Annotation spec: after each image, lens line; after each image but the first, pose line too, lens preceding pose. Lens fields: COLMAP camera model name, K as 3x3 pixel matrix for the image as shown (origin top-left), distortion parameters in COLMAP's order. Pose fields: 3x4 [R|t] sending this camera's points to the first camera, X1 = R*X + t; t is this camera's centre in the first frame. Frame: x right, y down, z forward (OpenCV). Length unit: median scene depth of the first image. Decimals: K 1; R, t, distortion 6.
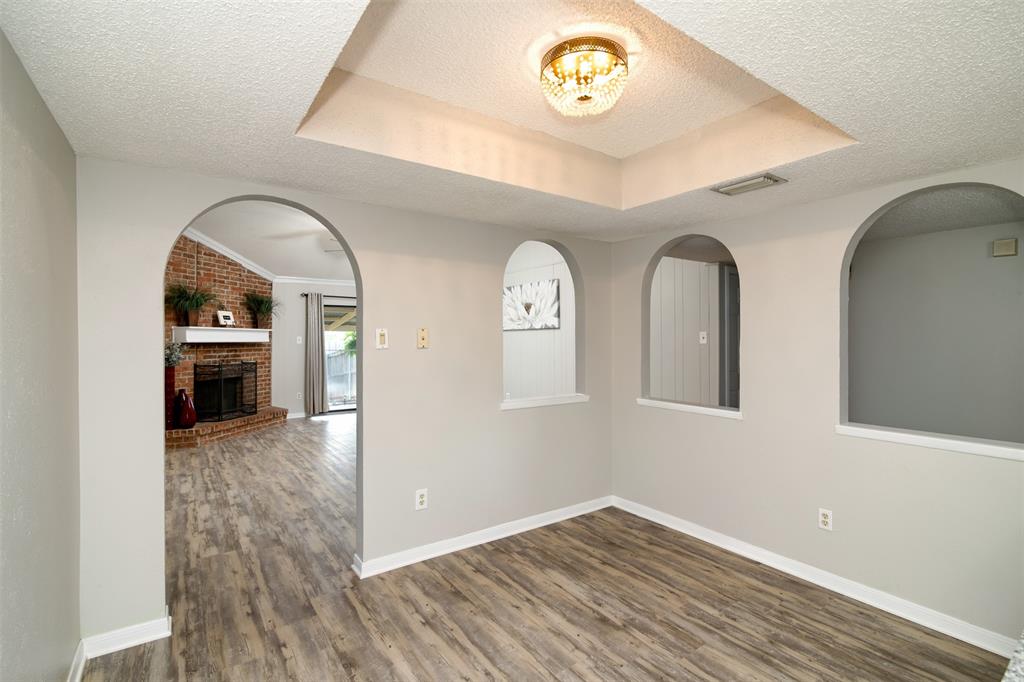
lens RADIAL K [[470.3, 0, 512.0], [0, 470.3, 338.5], [0, 0, 1]] dist [0.003483, 0.000542]
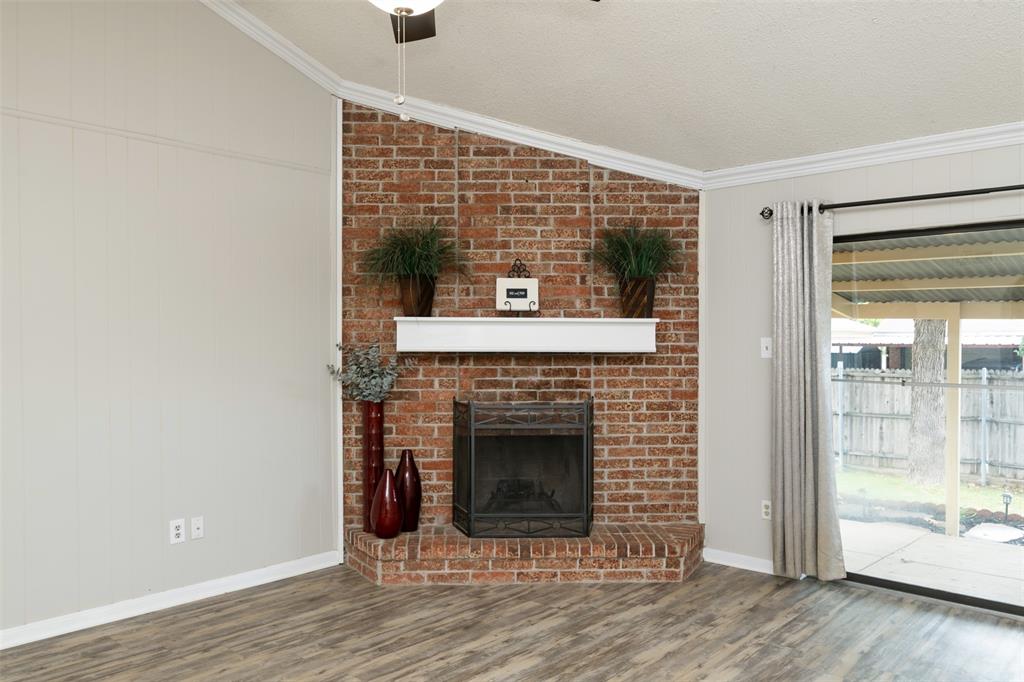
lens RADIAL K [[797.7, 0, 511.3], [0, 797.7, 341.1], [0, 0, 1]] dist [0.012239, 0.000568]
pose [[0.224969, 0.005284, -0.974352, 0.088002], [-0.000066, 0.999985, 0.005408, -0.005041], [0.974366, -0.001153, 0.224966, 0.823788]]
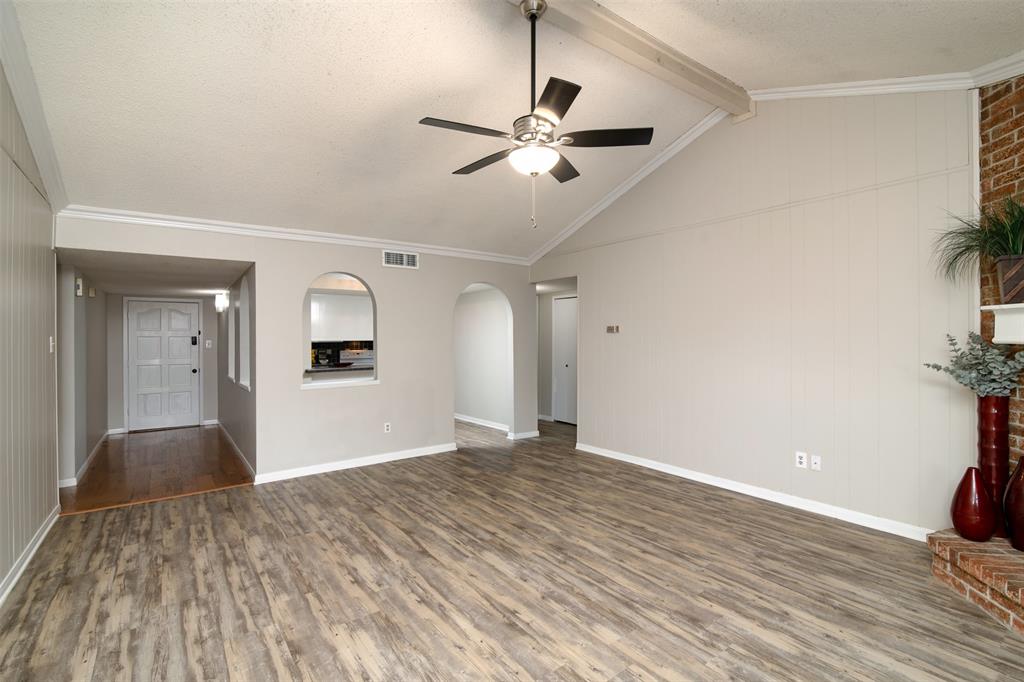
lens RADIAL K [[470.3, 0, 506.9], [0, 470.3, 338.2], [0, 0, 1]] dist [0.003483, 0.000542]
pose [[-0.999826, 0.011164, -0.014970, -0.217348], [0.011180, 0.999937, -0.001013, -0.000418], [0.014958, -0.001180, -0.999887, 1.250092]]
